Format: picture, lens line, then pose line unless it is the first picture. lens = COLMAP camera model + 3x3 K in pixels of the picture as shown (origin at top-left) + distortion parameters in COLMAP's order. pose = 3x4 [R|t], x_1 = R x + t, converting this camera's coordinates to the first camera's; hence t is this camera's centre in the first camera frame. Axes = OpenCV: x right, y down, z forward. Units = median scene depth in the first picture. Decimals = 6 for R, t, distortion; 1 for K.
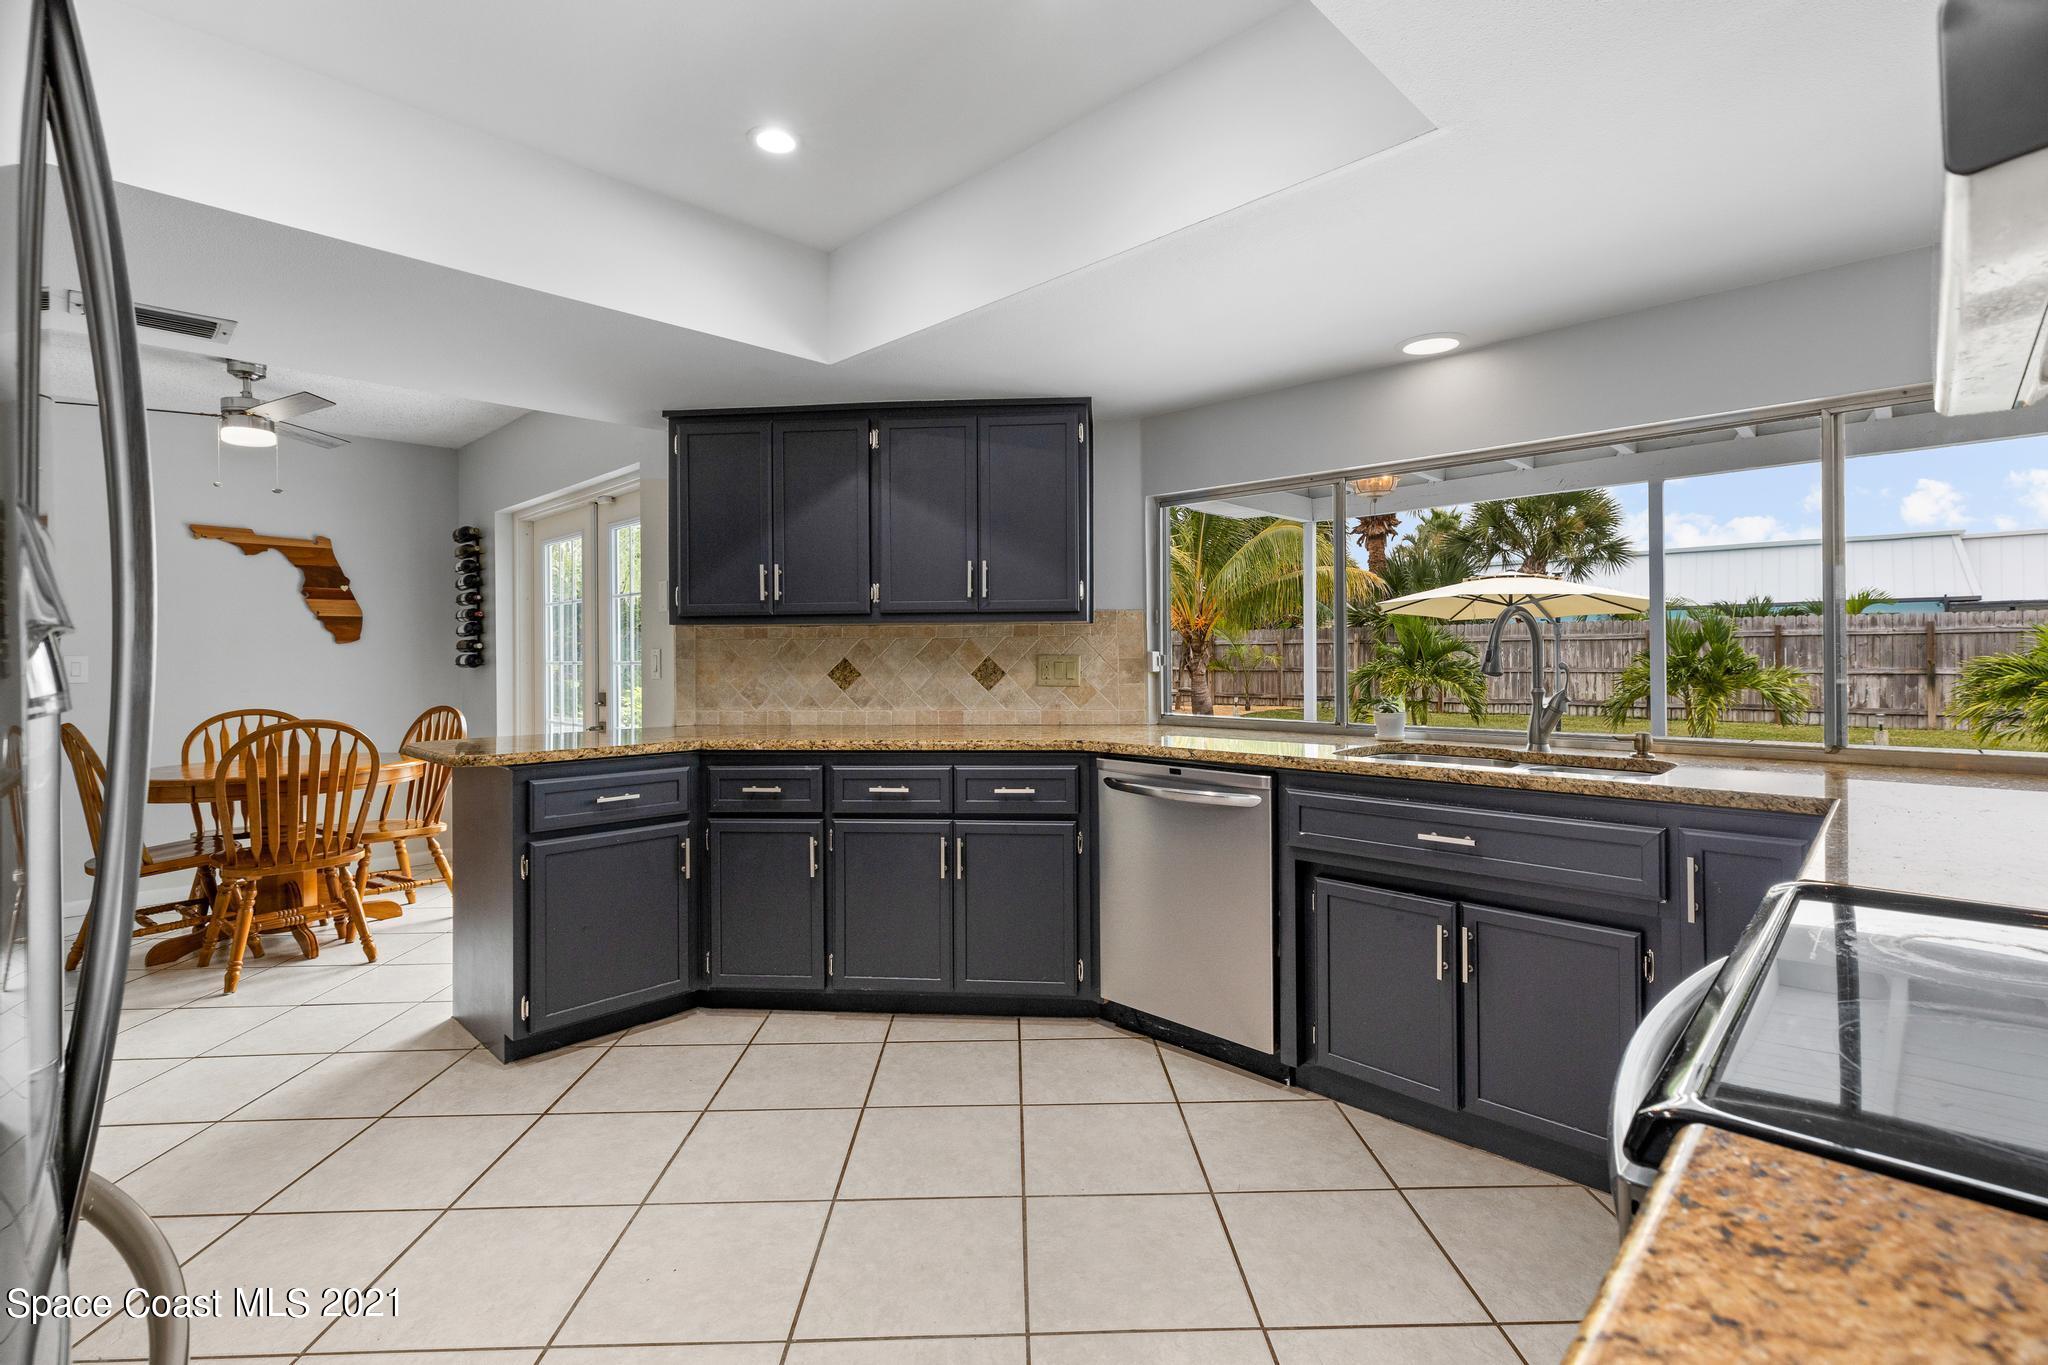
lens RADIAL K [[939.7, 0, 1013.8], [0, 939.7, 648.2], [0, 0, 1]] dist [0.002586, 0.000783]
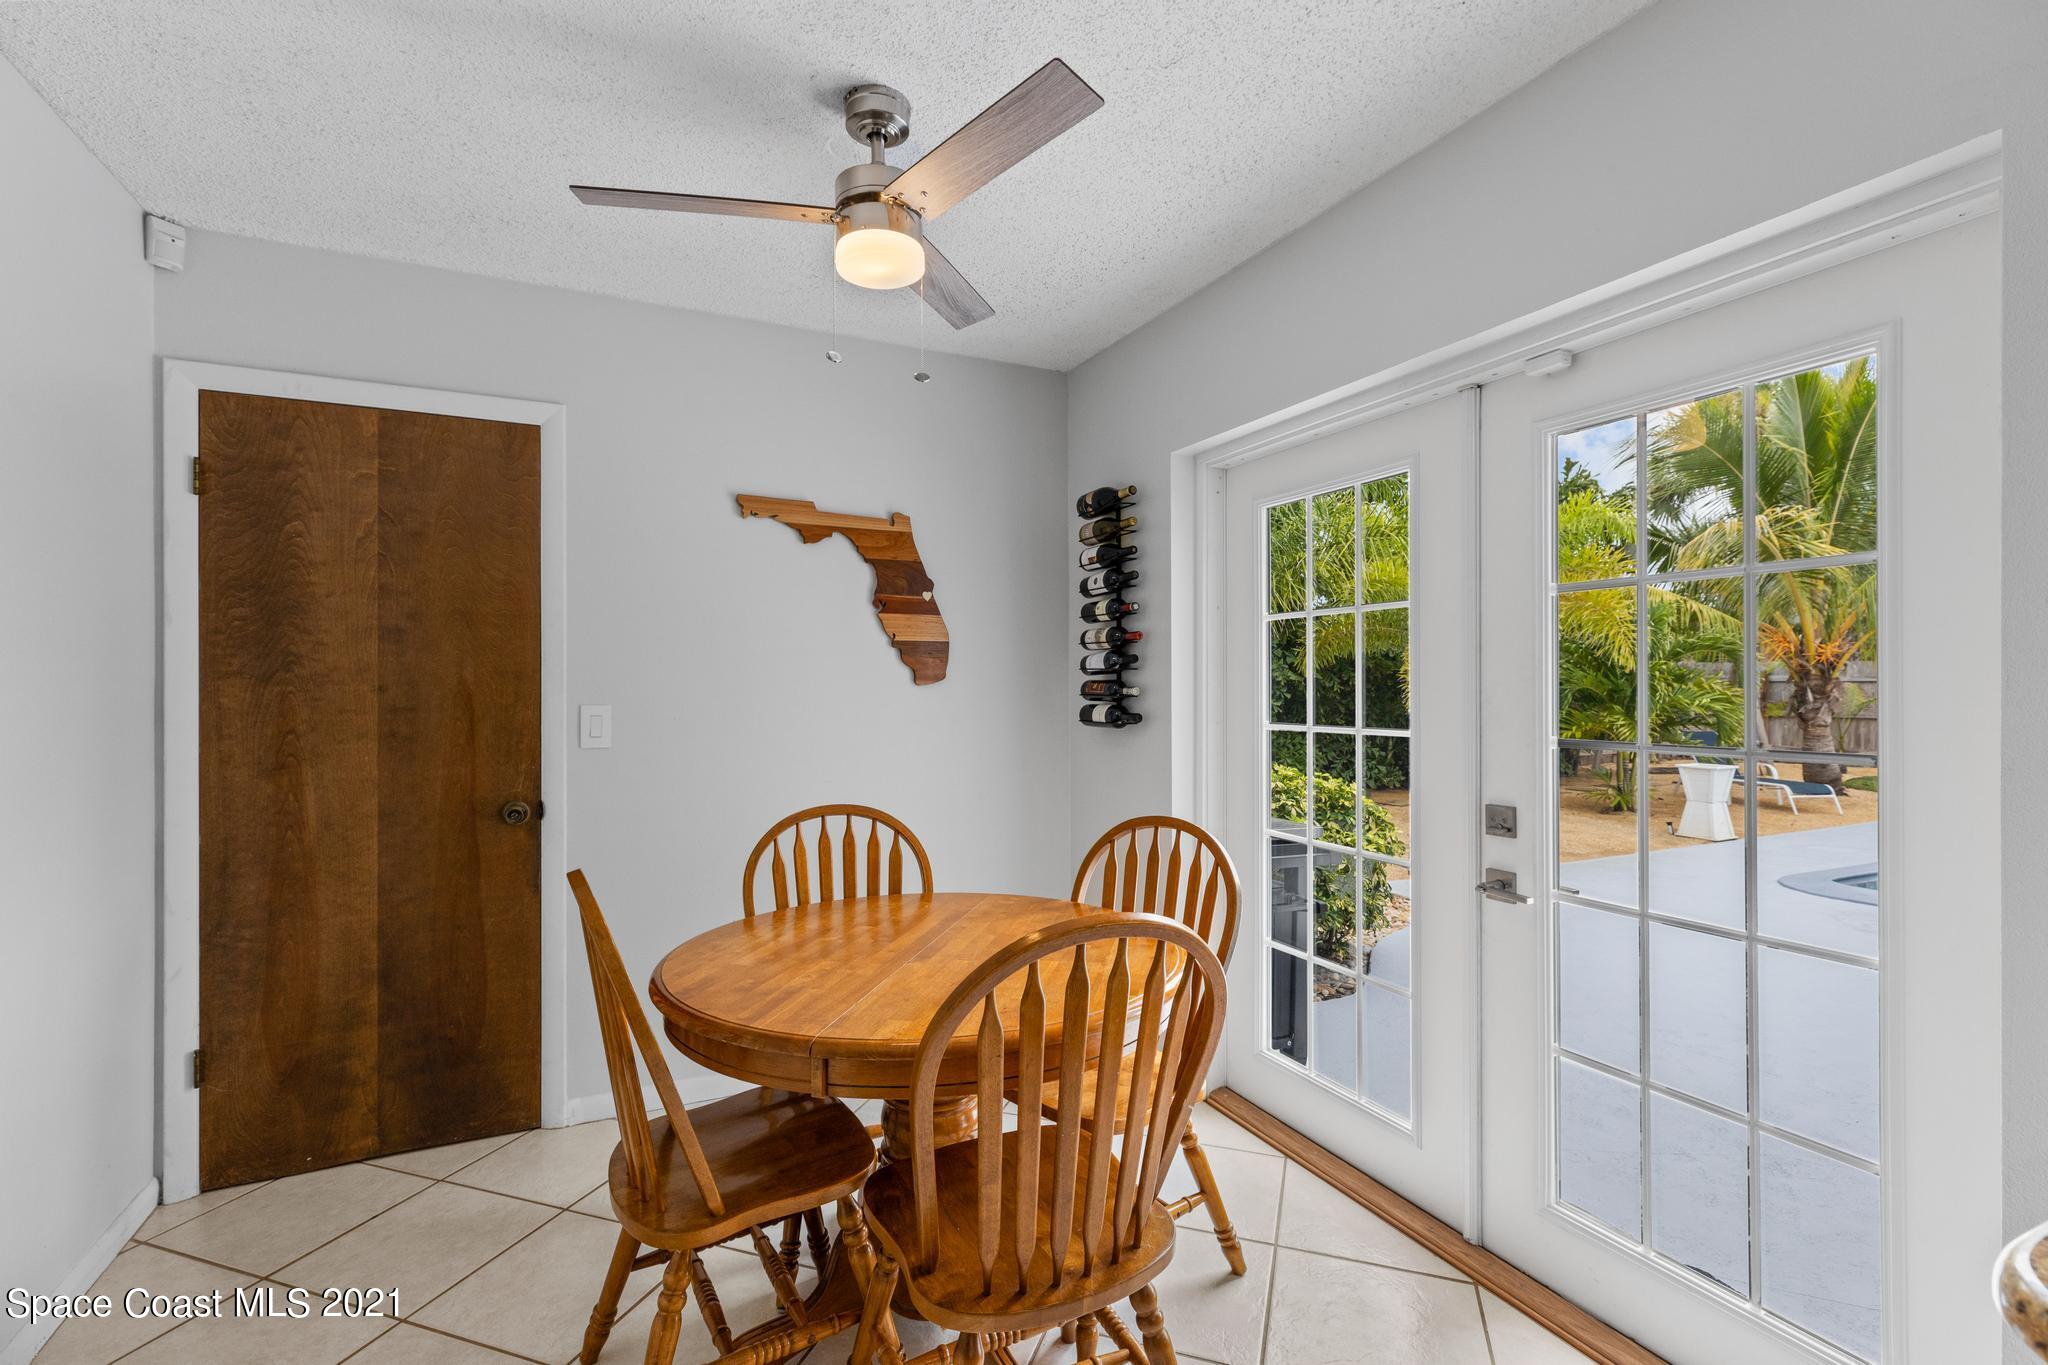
lens RADIAL K [[939.7, 0, 1019.6], [0, 939.7, 683.9], [0, 0, 1]] dist [0.002586, 0.000783]
pose [[0.939226, 0.005759, -0.343253, -0.443765], [-0.005014, 0.999983, 0.003059, -0.007962], [0.343264, -0.001152, 0.939238, 0.440643]]
